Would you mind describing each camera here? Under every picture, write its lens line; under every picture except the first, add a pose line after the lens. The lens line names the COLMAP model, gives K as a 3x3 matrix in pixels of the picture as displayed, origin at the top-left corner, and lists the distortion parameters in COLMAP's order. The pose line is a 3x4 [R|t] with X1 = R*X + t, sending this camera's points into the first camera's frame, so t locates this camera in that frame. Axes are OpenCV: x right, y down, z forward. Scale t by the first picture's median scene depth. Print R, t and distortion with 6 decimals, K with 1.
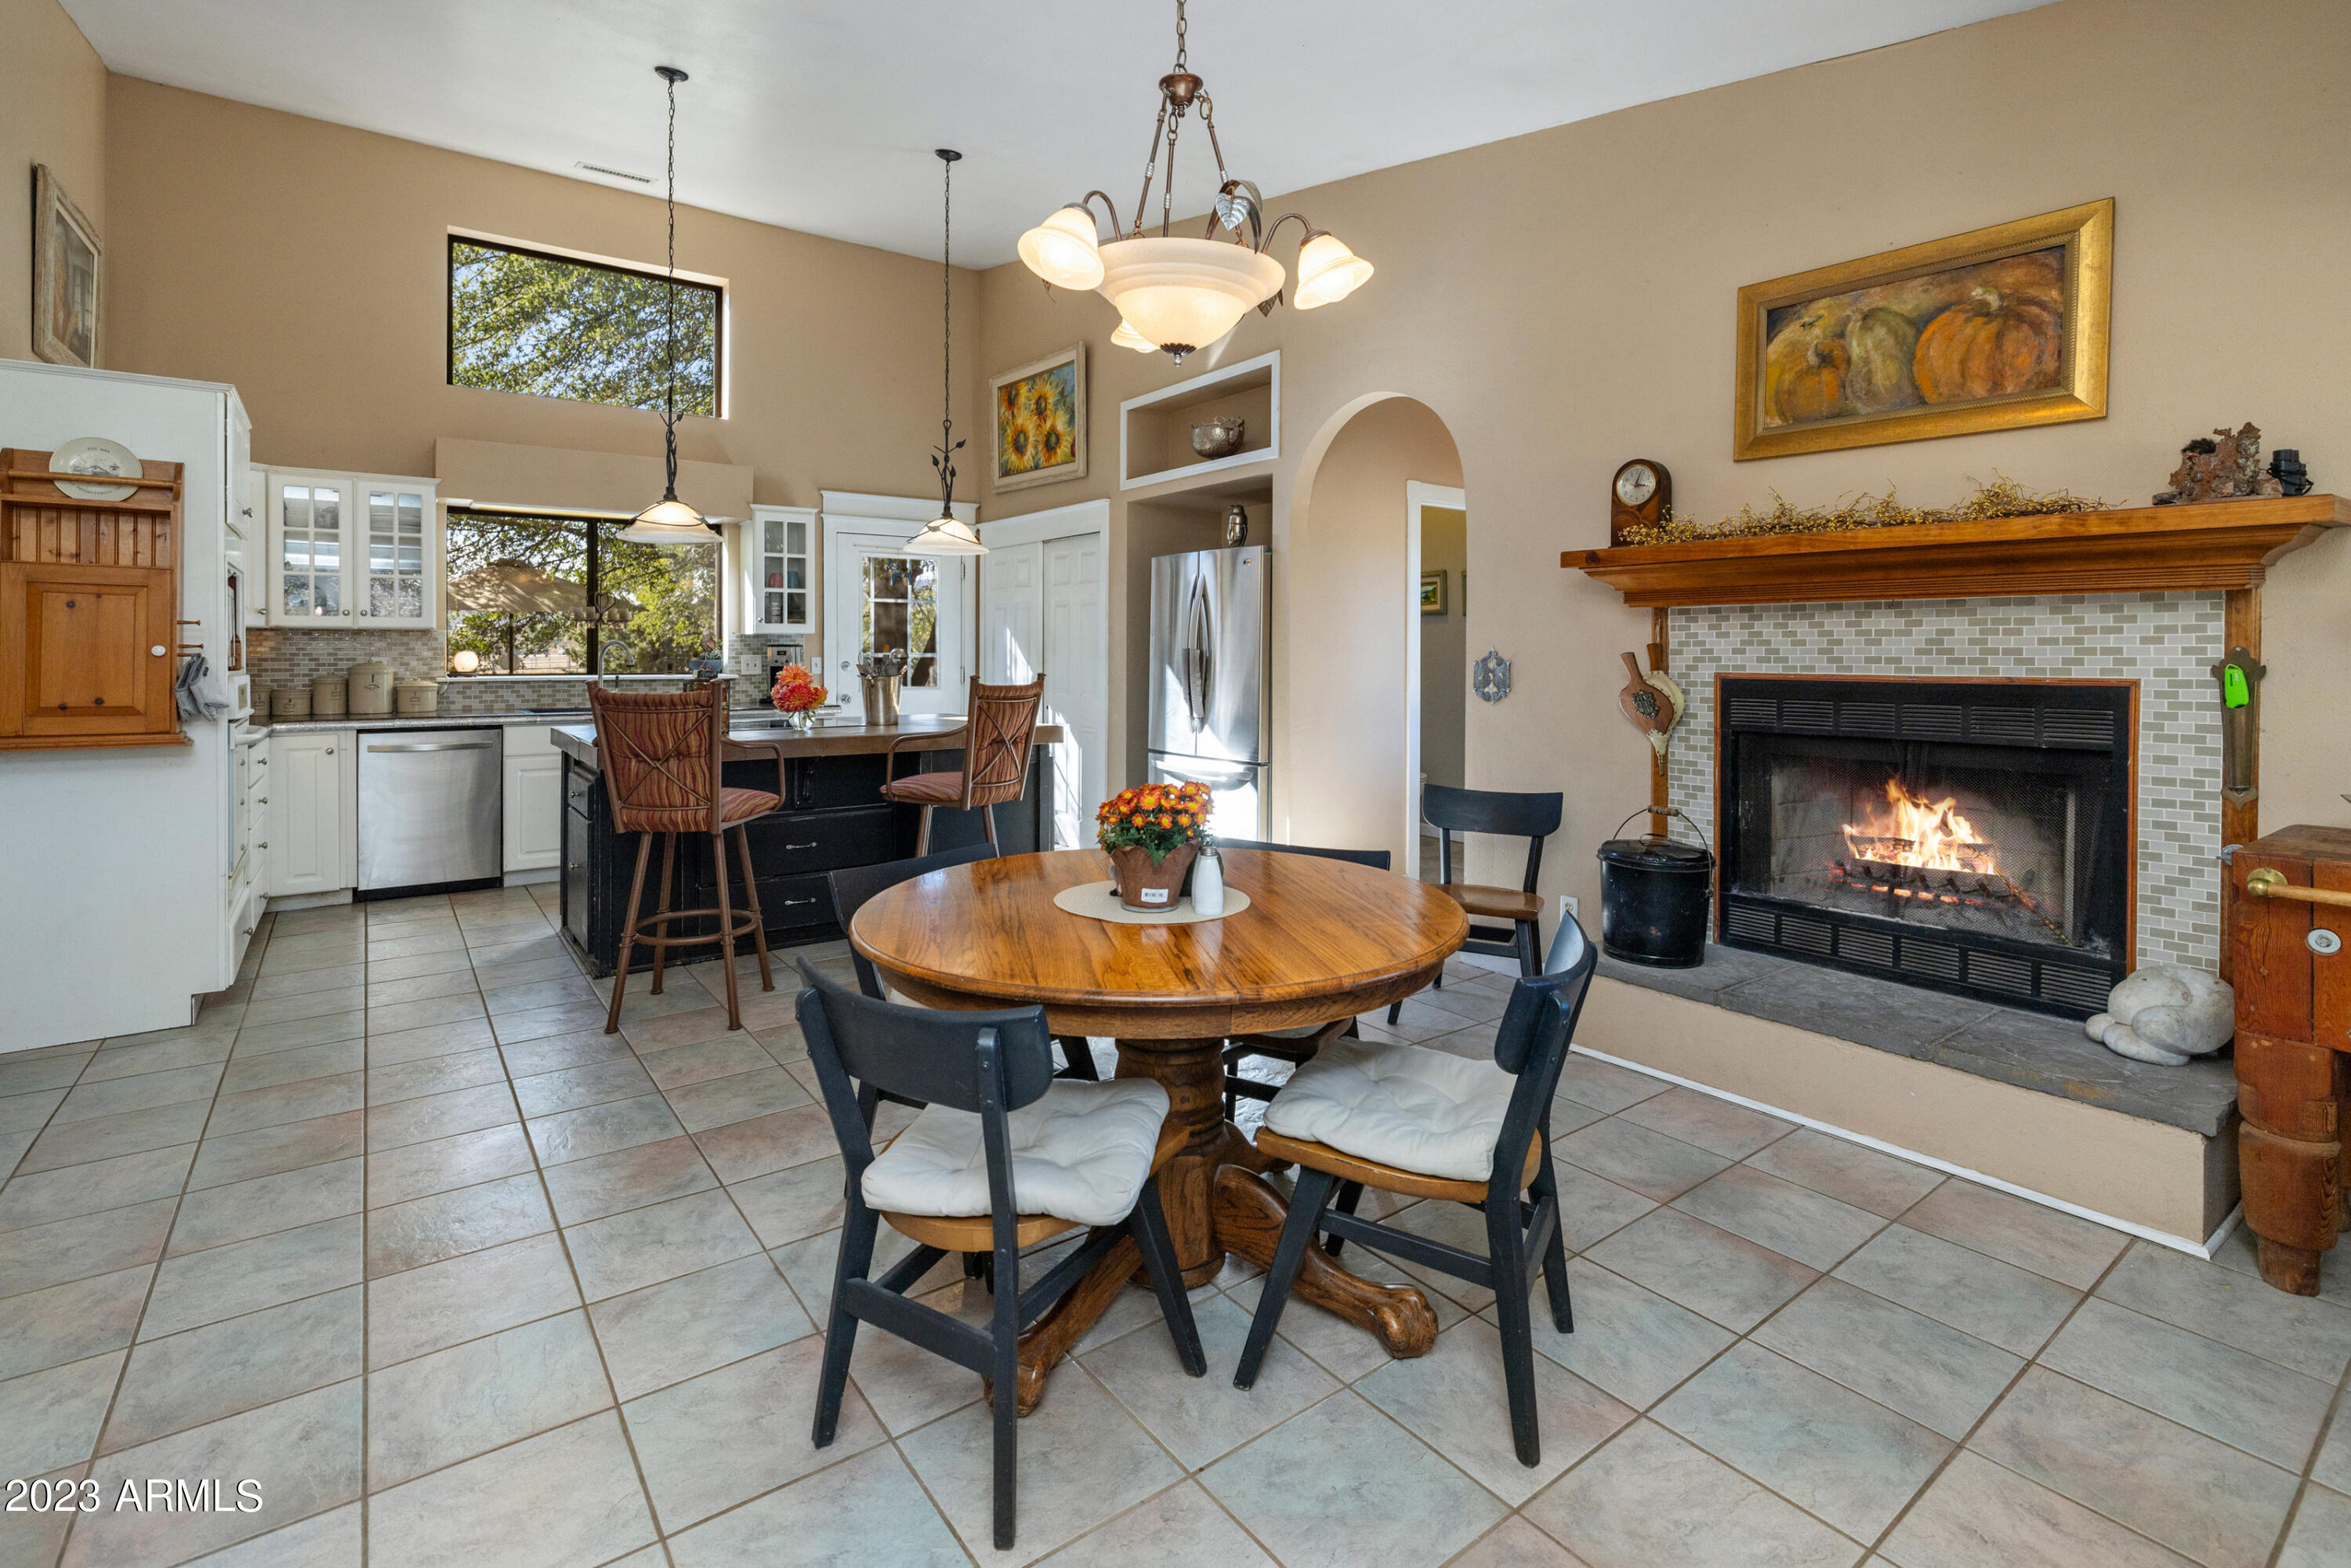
lens RADIAL K [[1102.4, 0, 1169.0], [0, 1102.4, 666.7], [0, 0, 1]] dist [-0.000702, 0.000120]
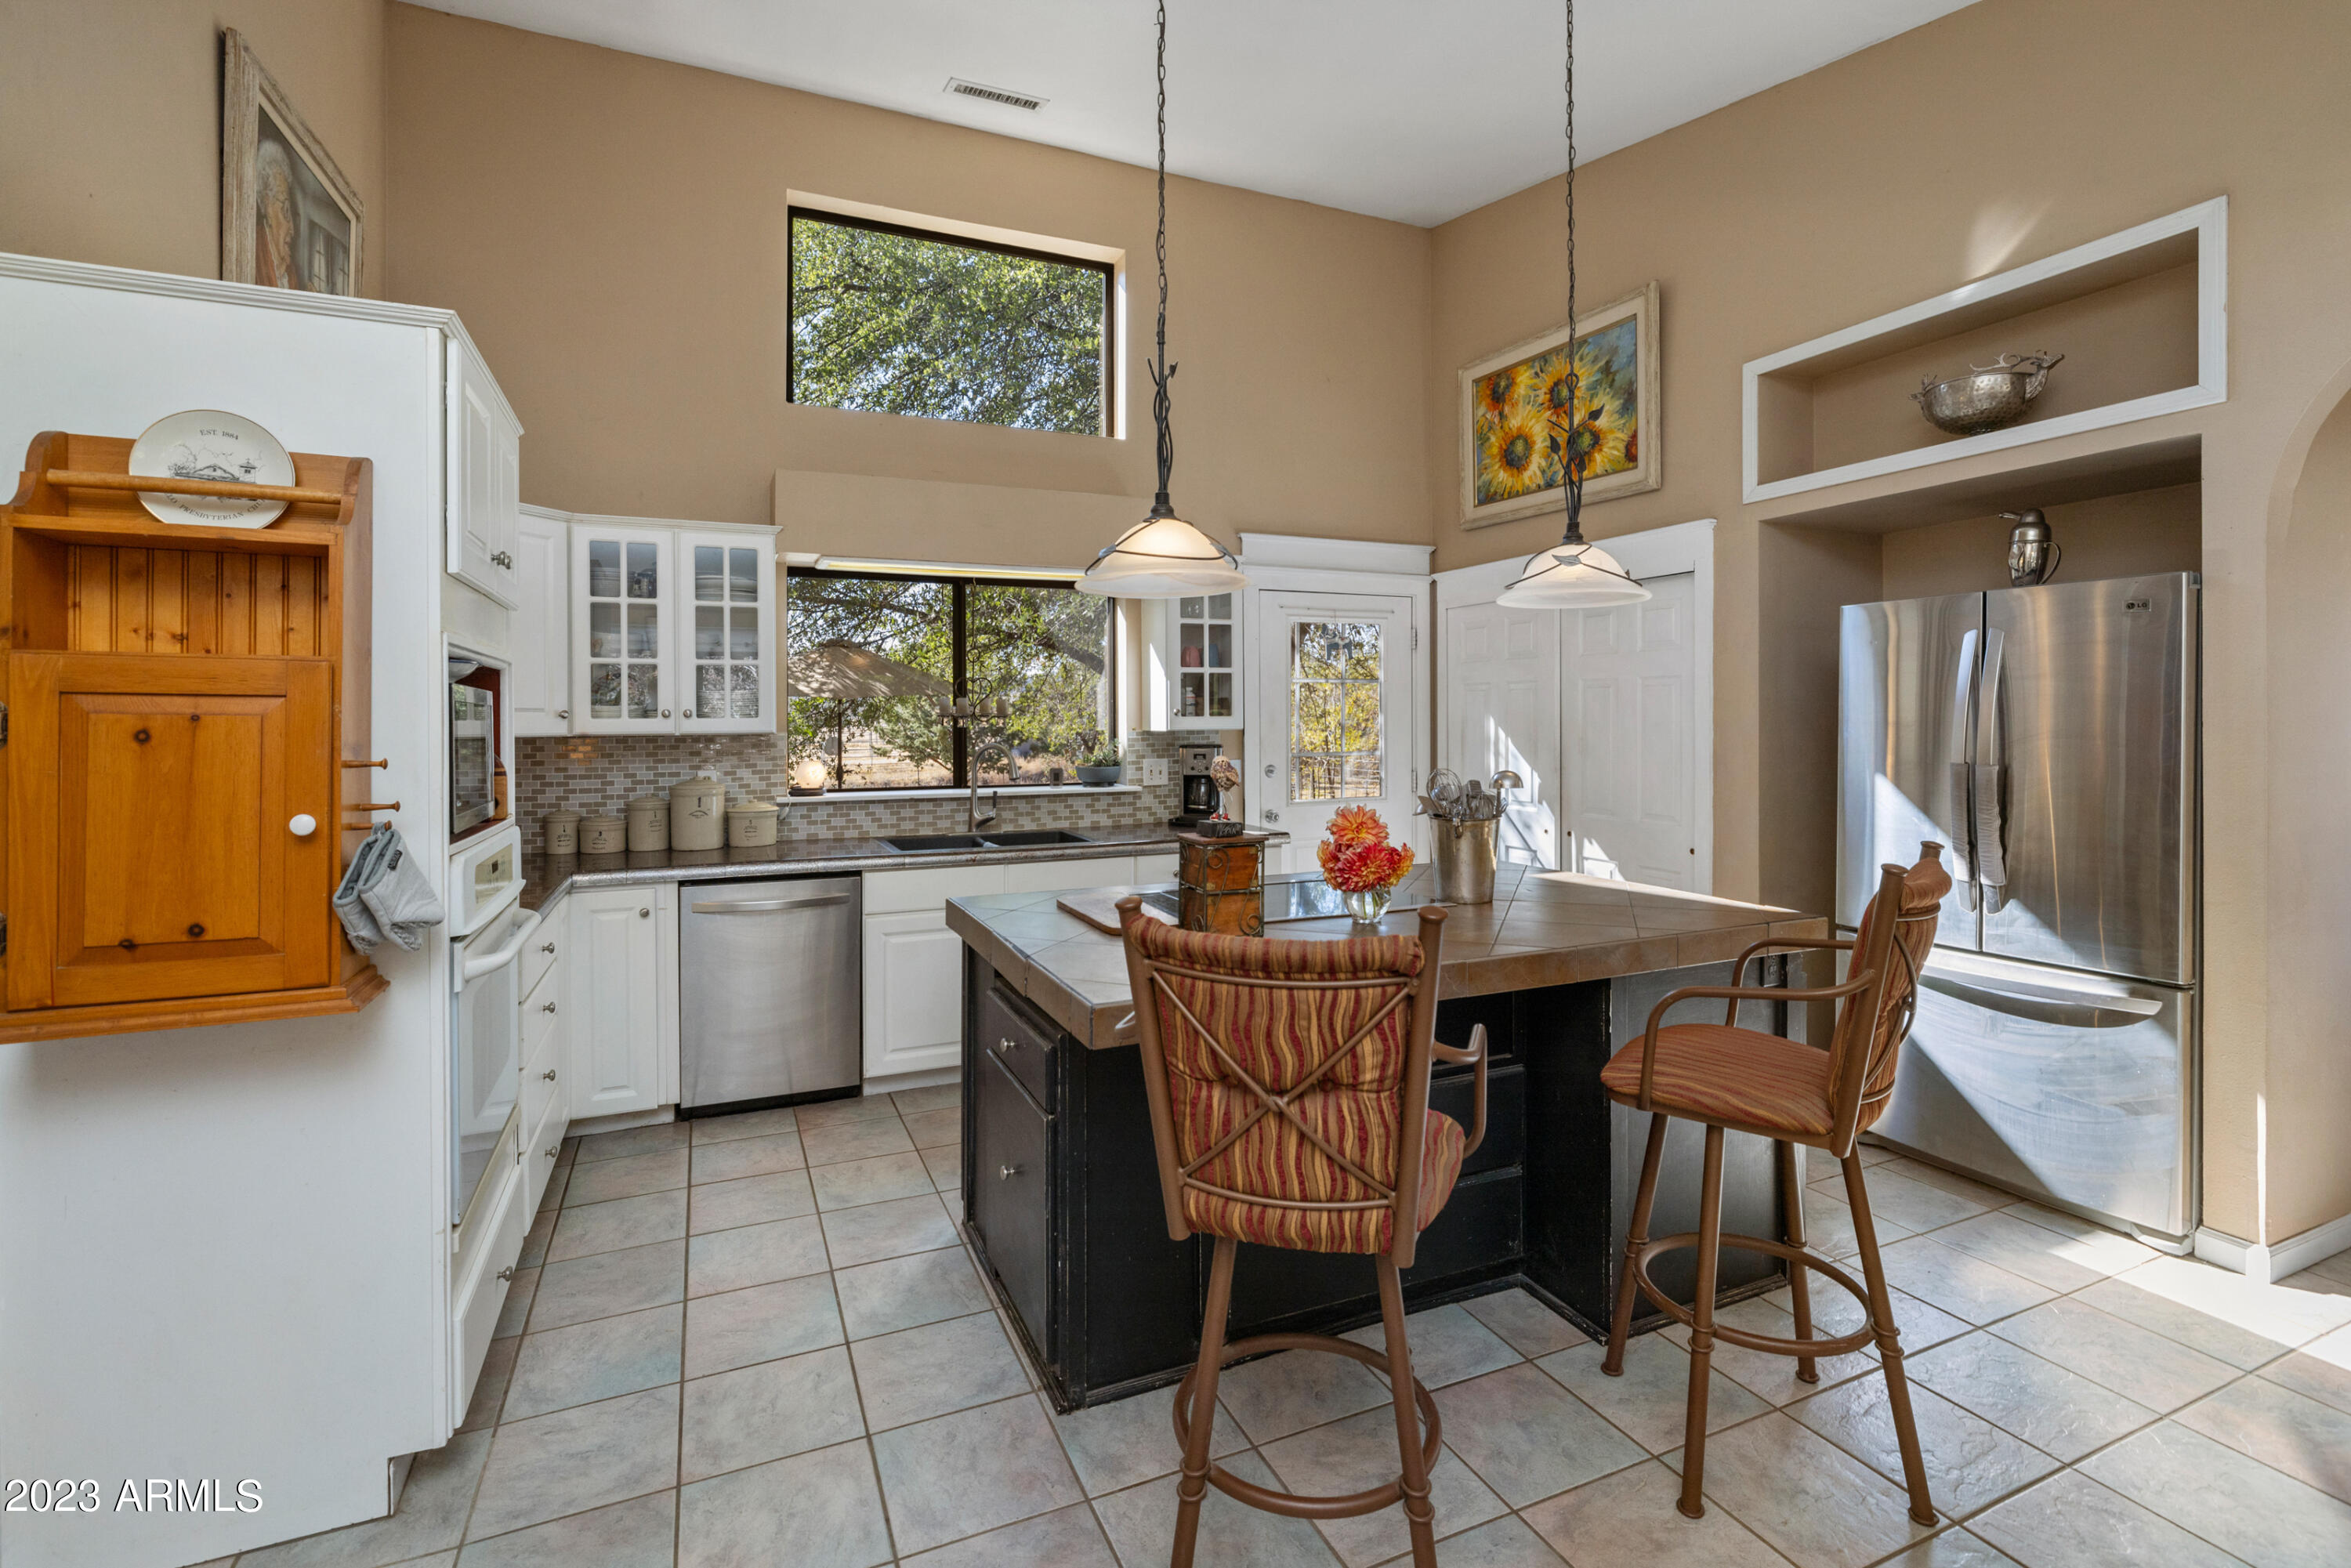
lens RADIAL K [[1069.9, 0, 1175.0], [0, 1069.9, 732.2], [0, 0, 1]] dist [-0.004700, -0.000319]
pose [[0.976568, -0.005293, -0.215145, -0.261849], [0.004884, 0.999985, -0.002430, -0.032651], [0.215154, 0.001322, 0.976579, 0.375765]]
